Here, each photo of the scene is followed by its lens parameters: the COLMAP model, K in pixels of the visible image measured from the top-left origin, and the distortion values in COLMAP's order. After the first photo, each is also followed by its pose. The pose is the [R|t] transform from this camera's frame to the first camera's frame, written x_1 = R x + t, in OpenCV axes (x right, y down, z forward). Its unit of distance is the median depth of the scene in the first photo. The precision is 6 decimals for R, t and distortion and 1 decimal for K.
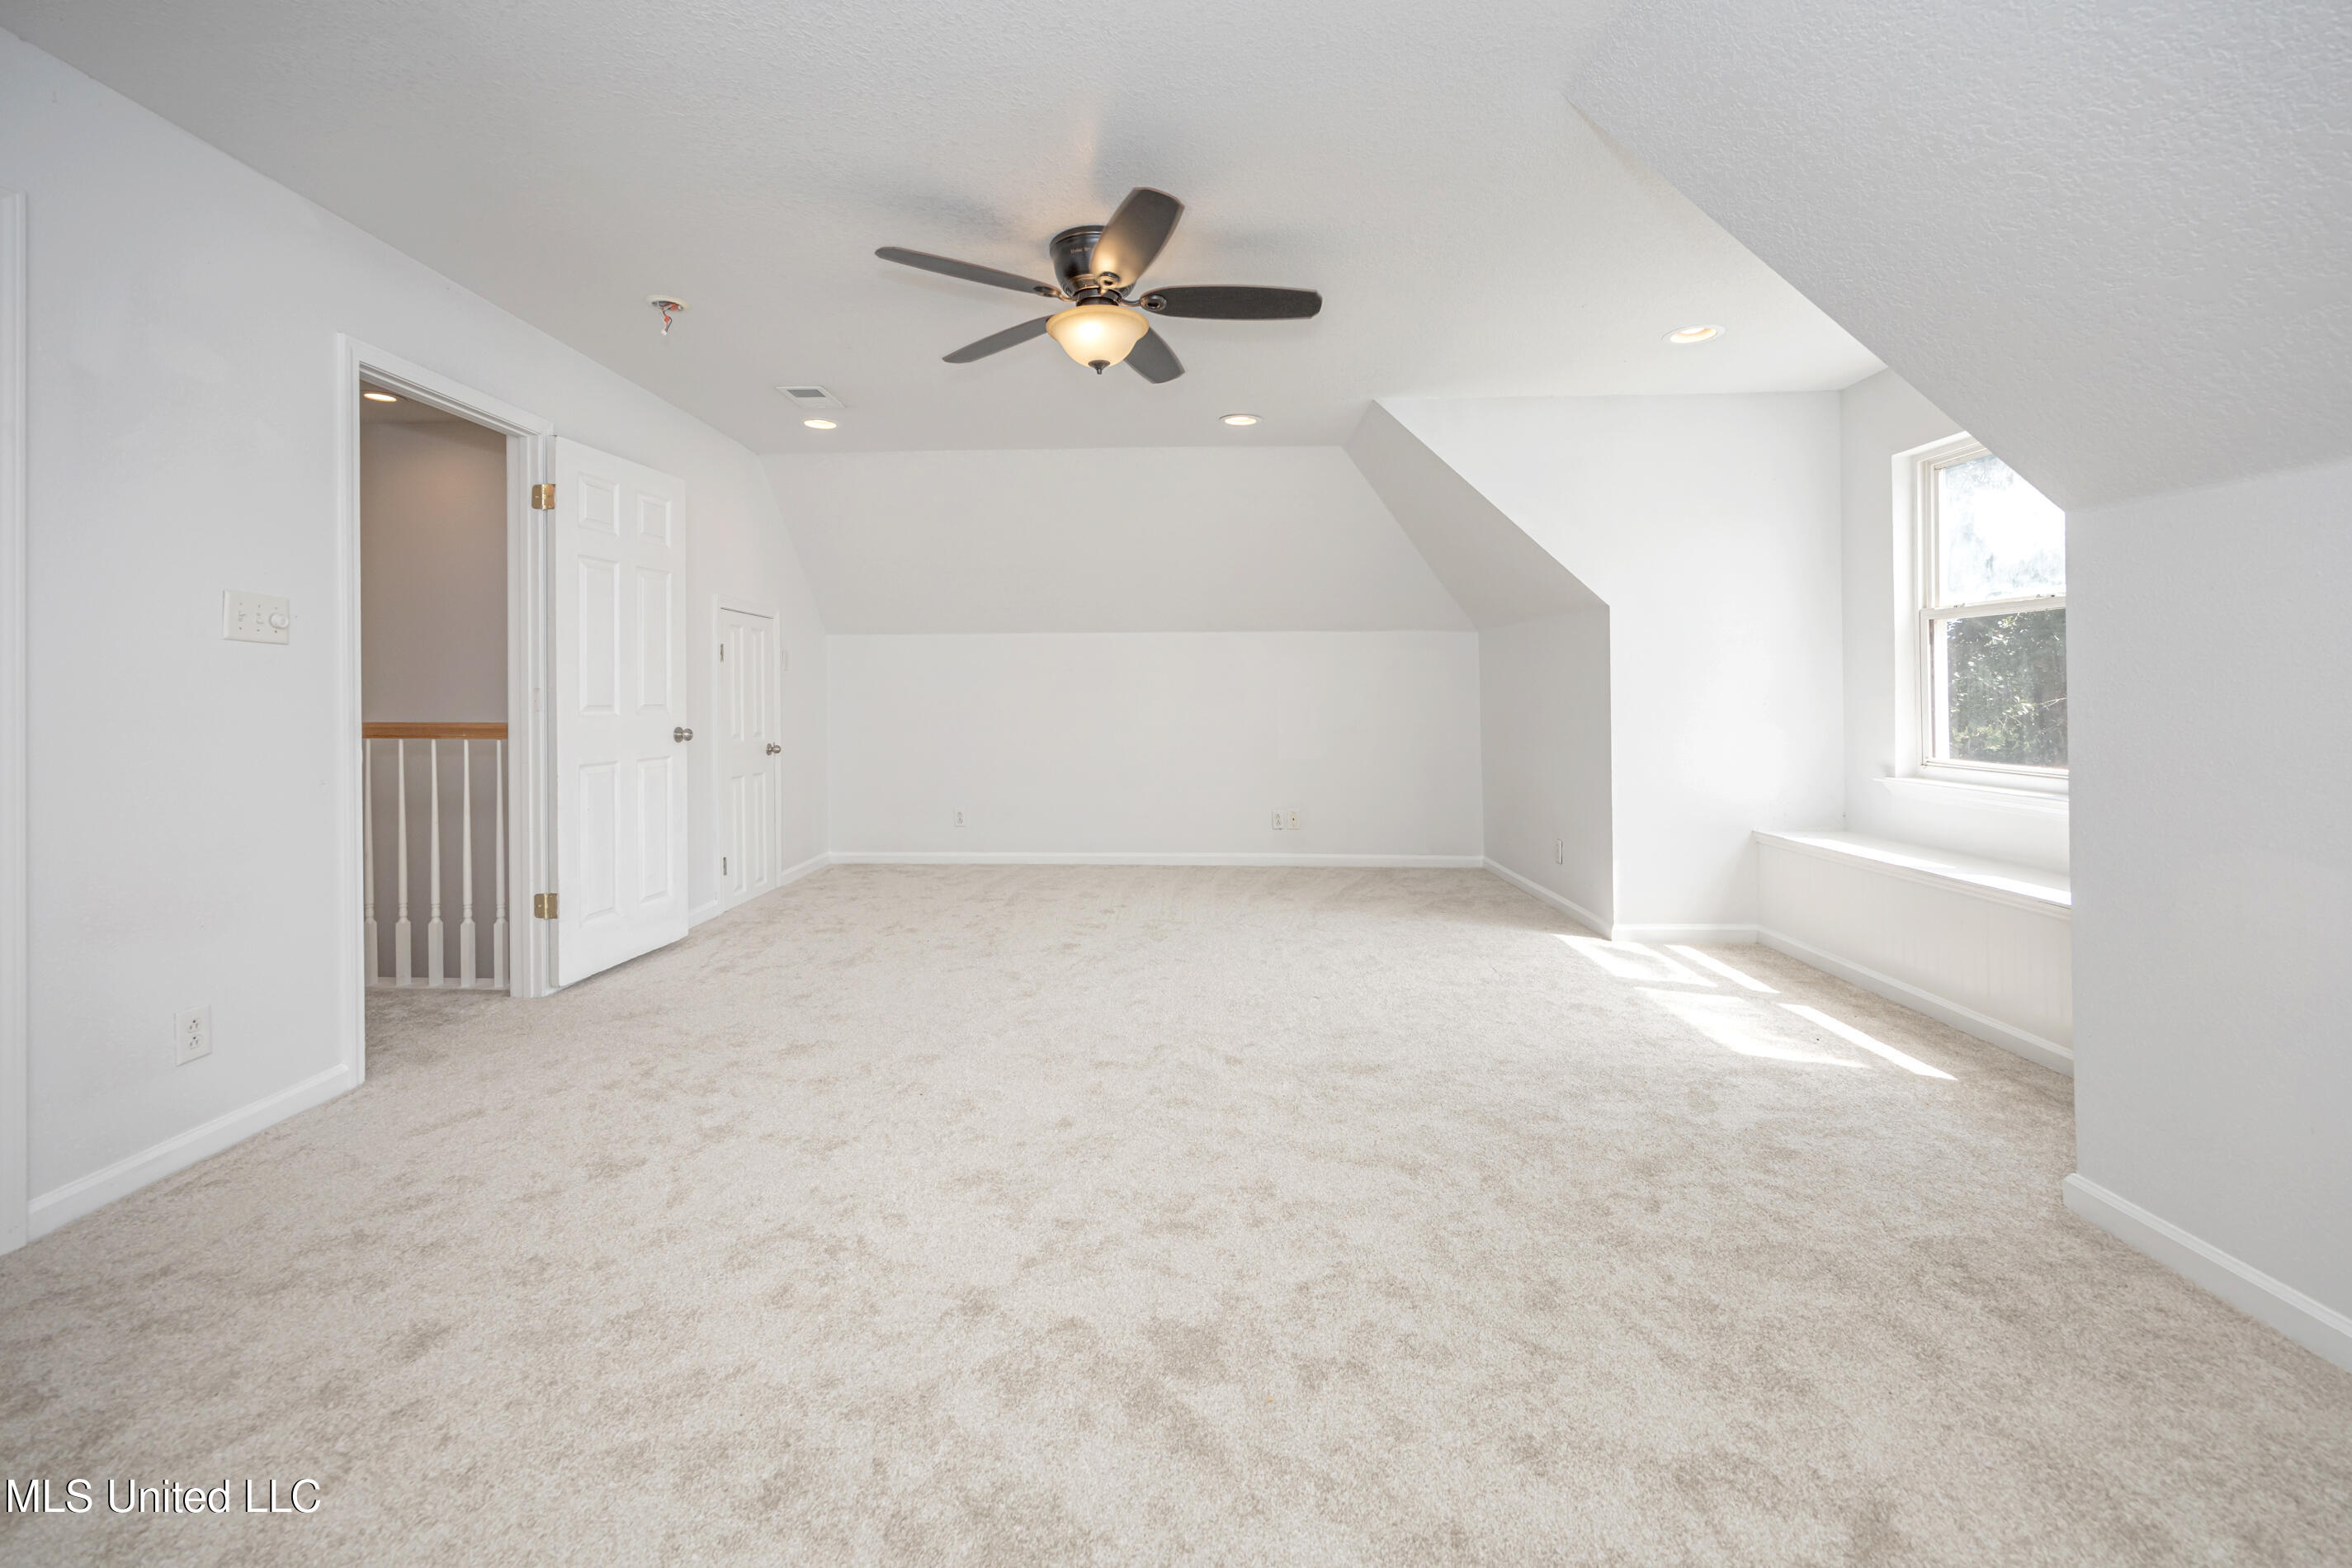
lens RADIAL K [[920.3, 0, 1102.8], [0, 920.3, 698.2], [0, 0, 1]] dist [0.001295, 0.001045]
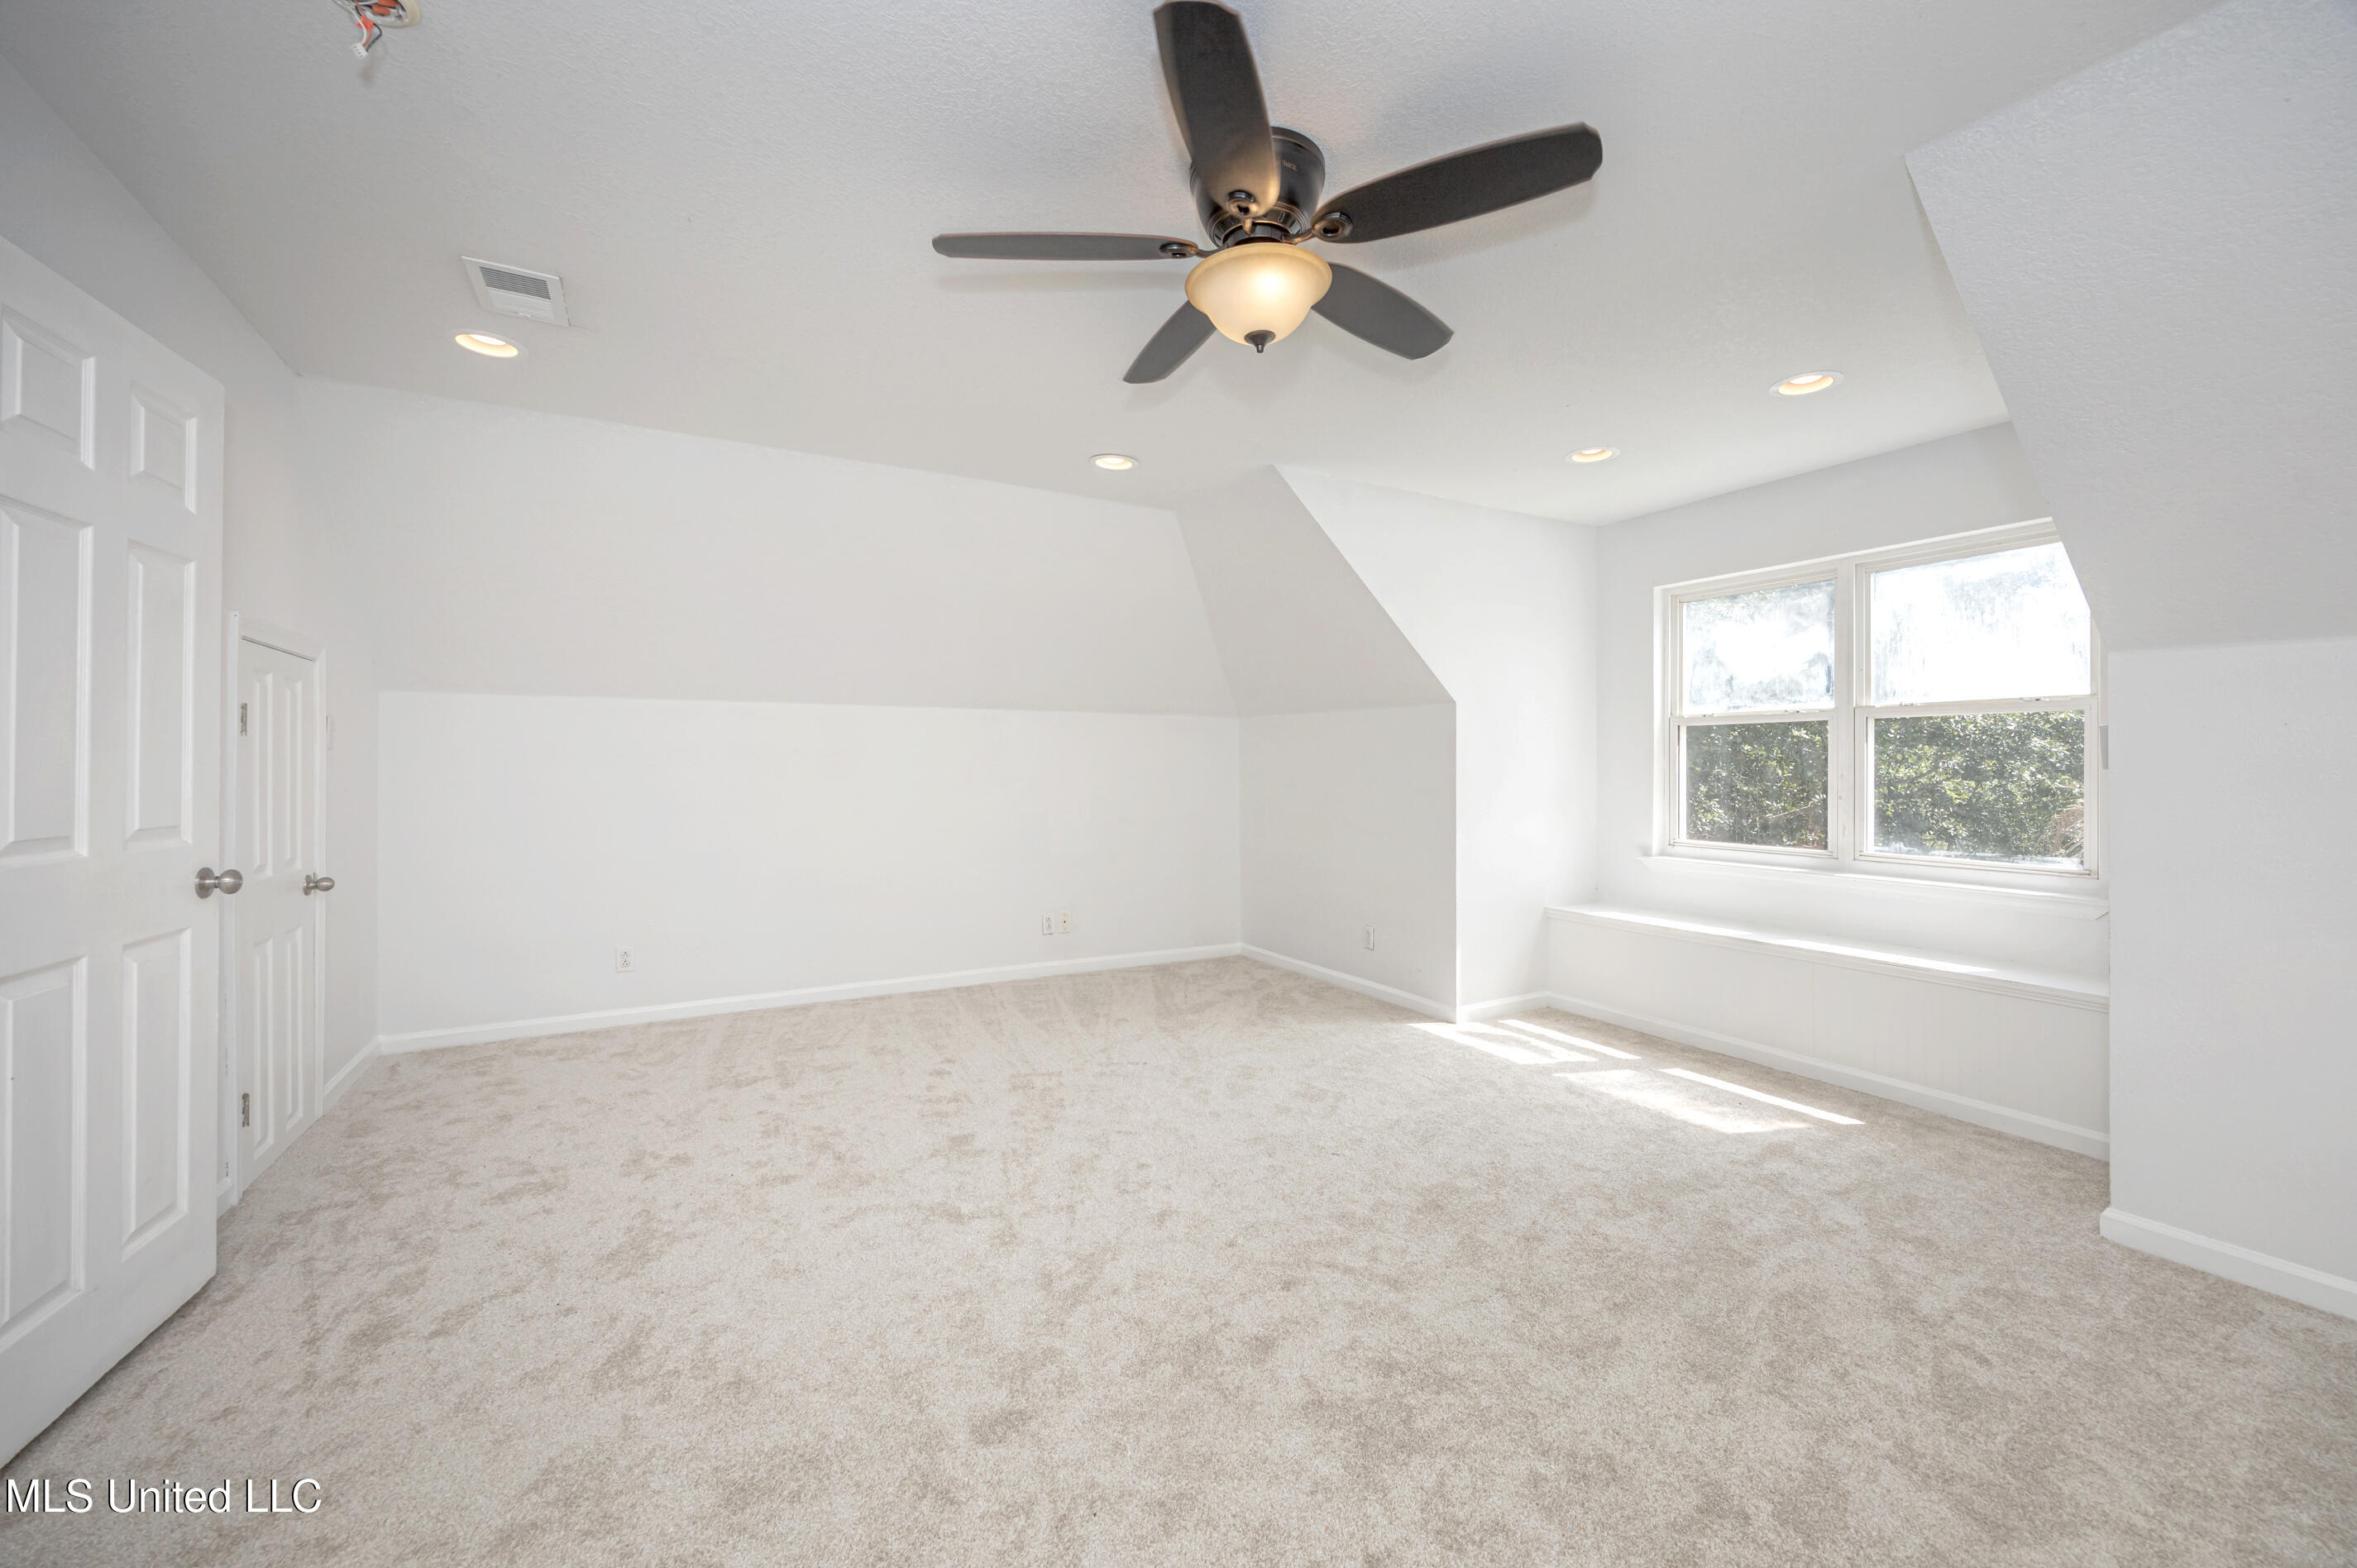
lens RADIAL K [[922.2, 0, 1180.2], [0, 922.2, 766.5], [0, 0, 1]] dist [0.001295, 0.001045]
pose [[0.849936, 0.003642, 0.526874, -0.298135], [0.000395, 0.999971, -0.007550, -0.022479], [-0.526886, 0.006625, 0.849910, 0.311078]]
